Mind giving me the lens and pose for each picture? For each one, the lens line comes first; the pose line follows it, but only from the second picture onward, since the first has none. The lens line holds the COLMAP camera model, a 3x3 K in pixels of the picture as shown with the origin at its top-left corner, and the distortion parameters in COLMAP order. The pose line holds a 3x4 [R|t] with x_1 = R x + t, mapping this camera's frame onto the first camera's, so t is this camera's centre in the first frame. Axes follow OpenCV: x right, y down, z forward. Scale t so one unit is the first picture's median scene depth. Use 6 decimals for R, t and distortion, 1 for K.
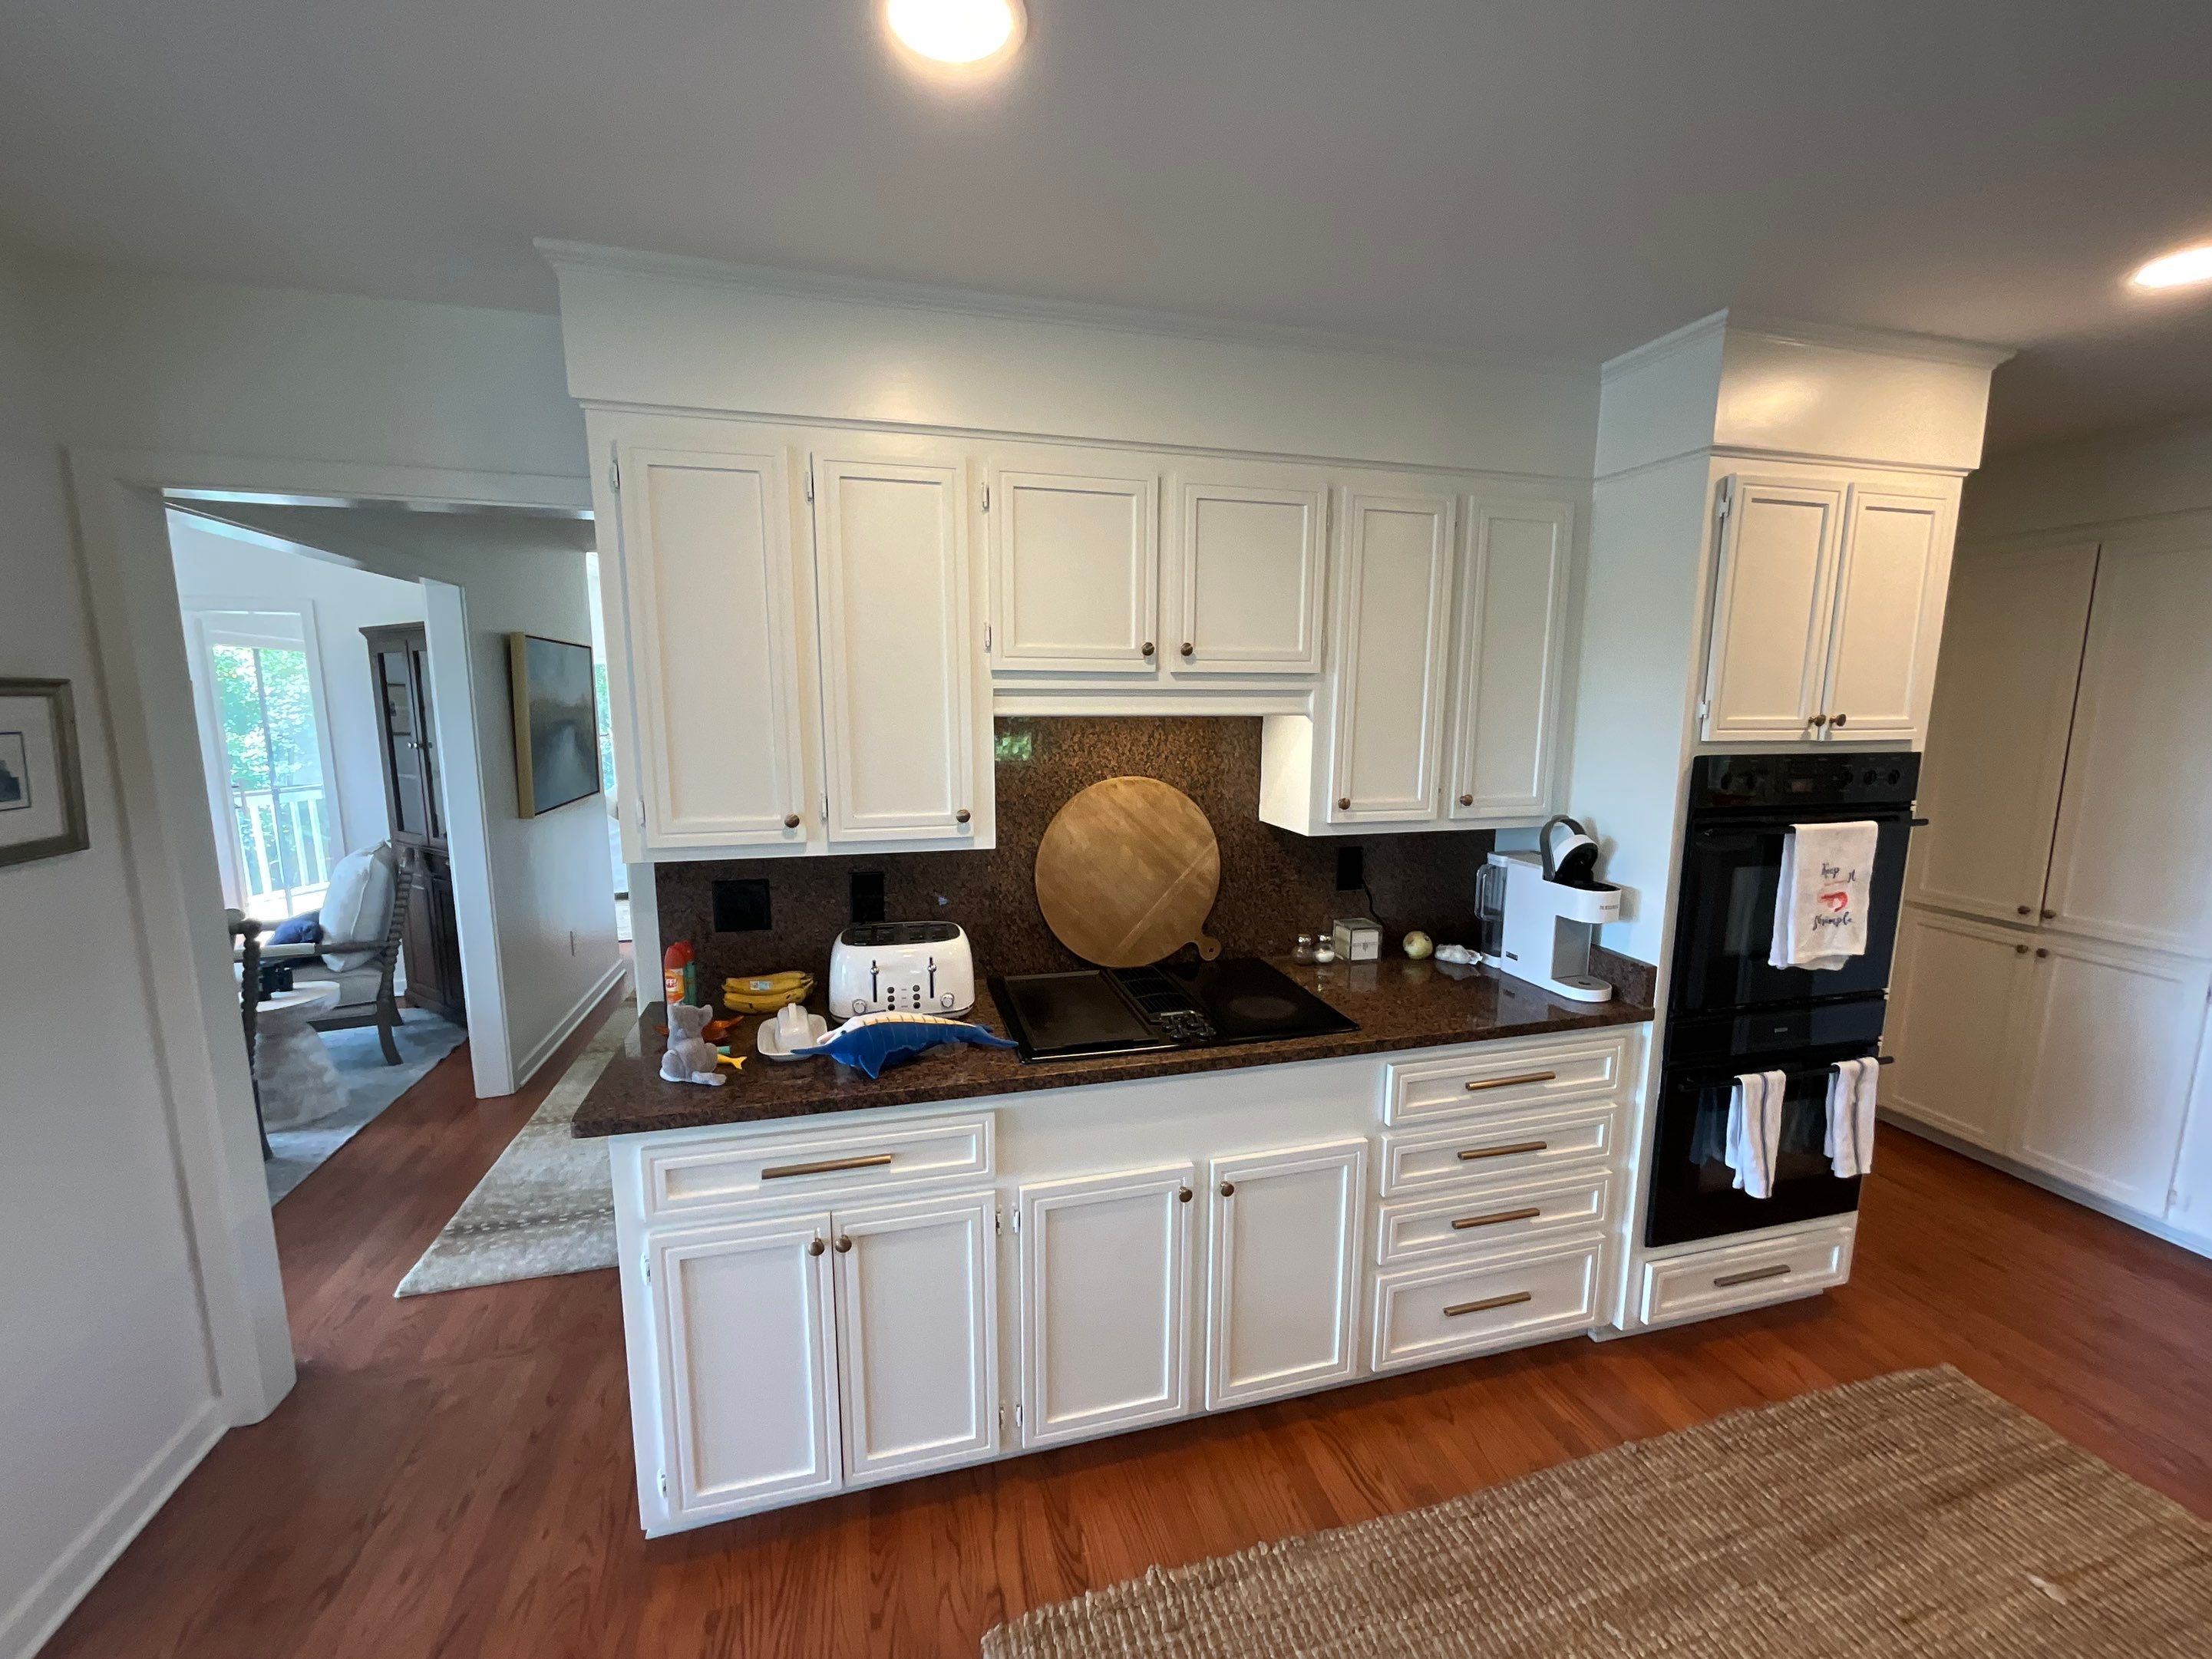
lens RADIAL K [[880.6, 0, 1106.0], [0, 880.6, 829.5], [0, 0, 1]] dist [-0.015954, 0.000127]
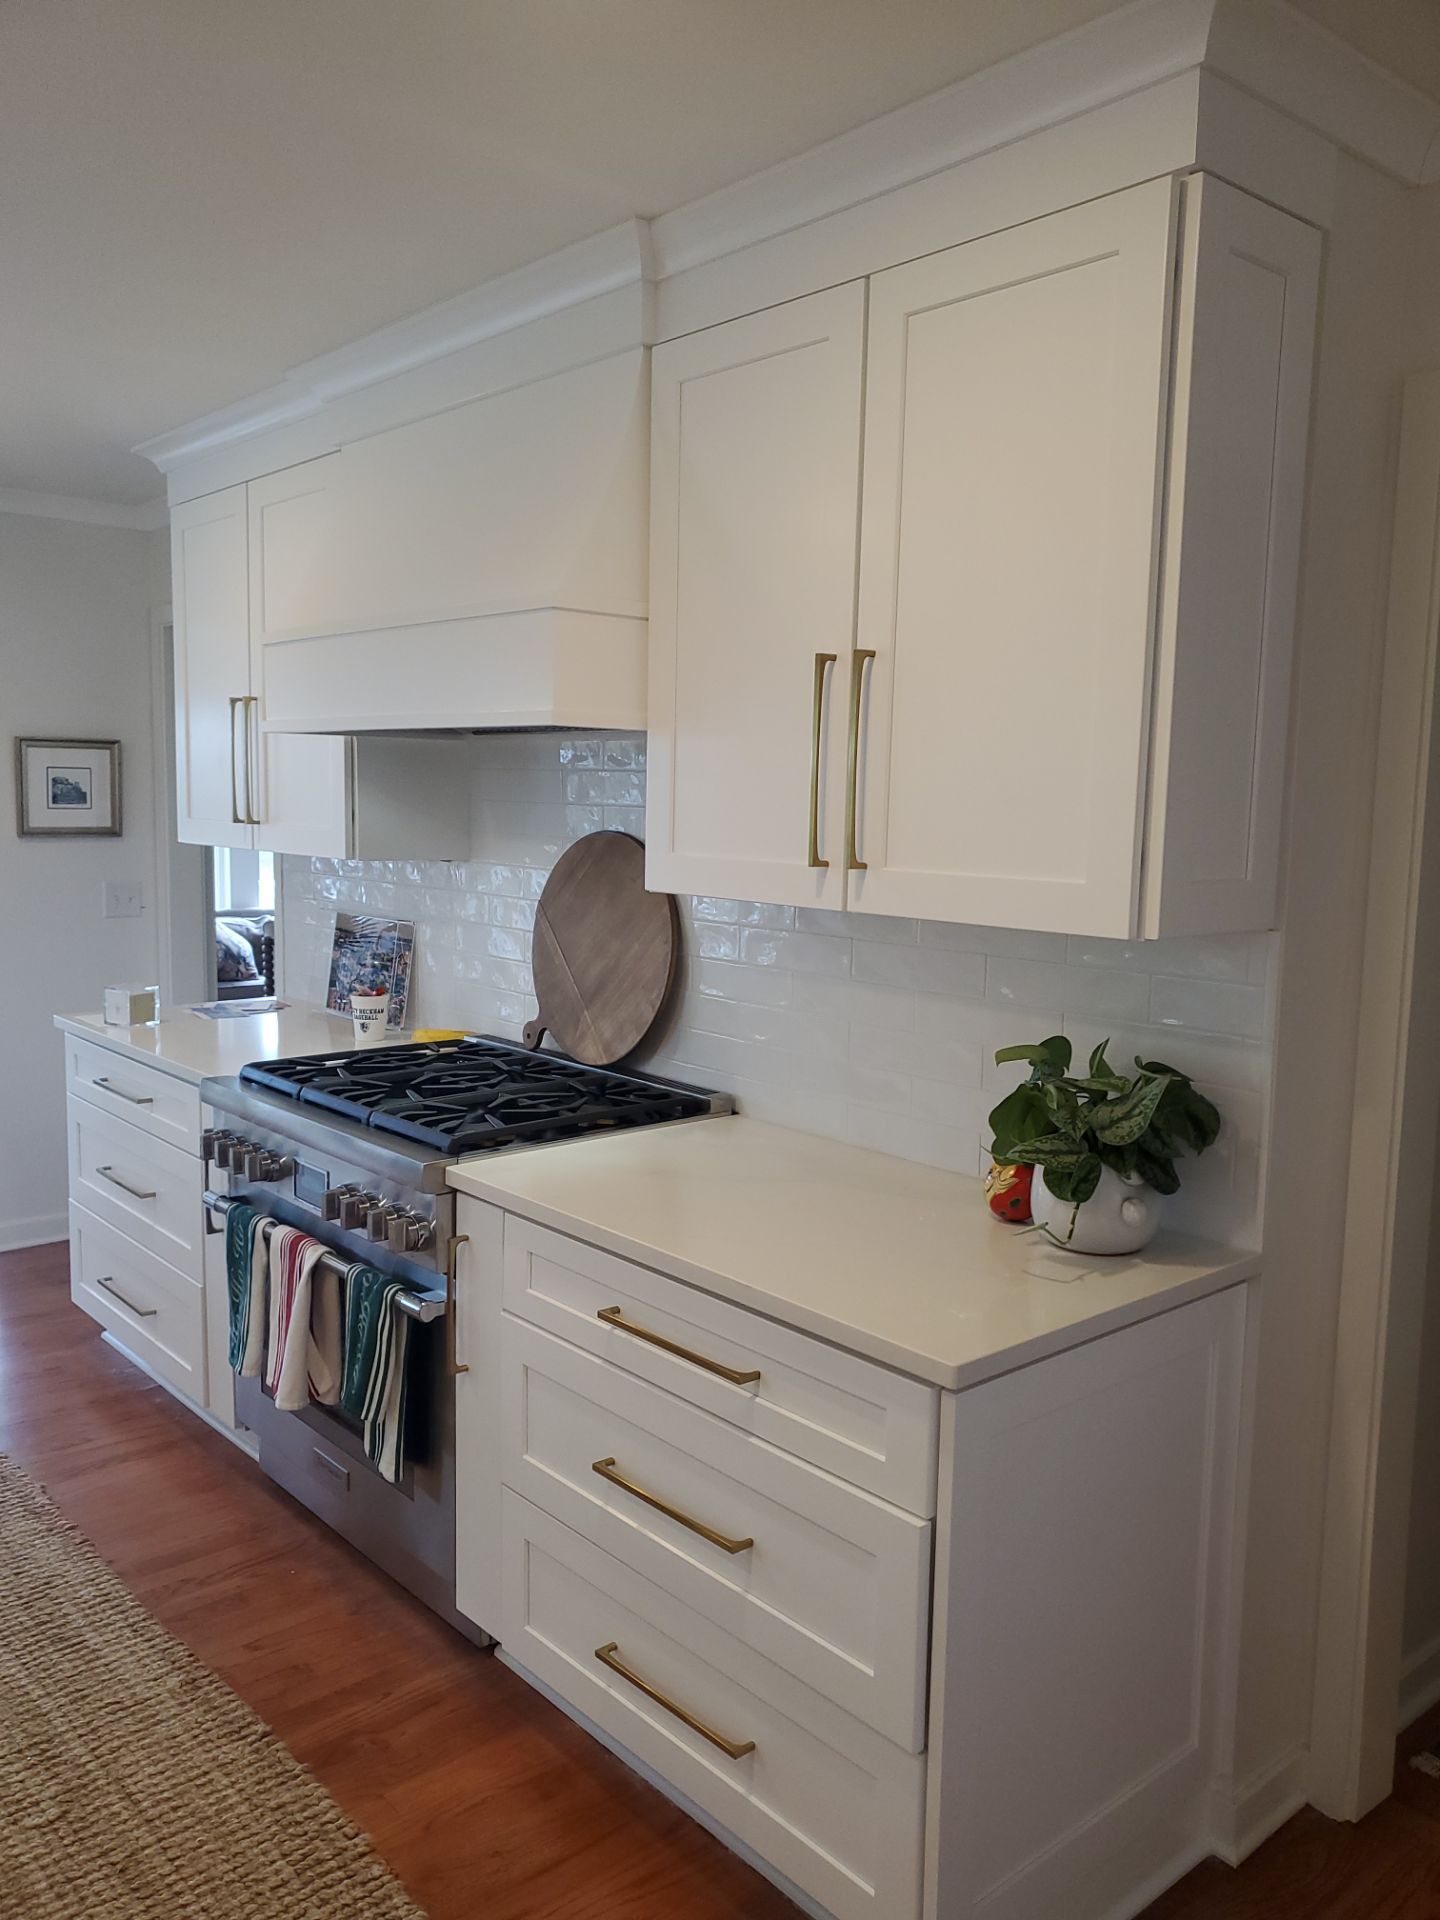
lens RADIAL K [[1465.7, 0, 720.0], [0, 1465.7, 960.0], [0, 0, 1]] dist [0.005772, 0.001949]
pose [[0.443195, 0.099420, -0.890895, 2.221457], [-0.144373, 0.988773, 0.038521, -0.018667], [0.884723, 0.111549, 0.452573, 0.793311]]
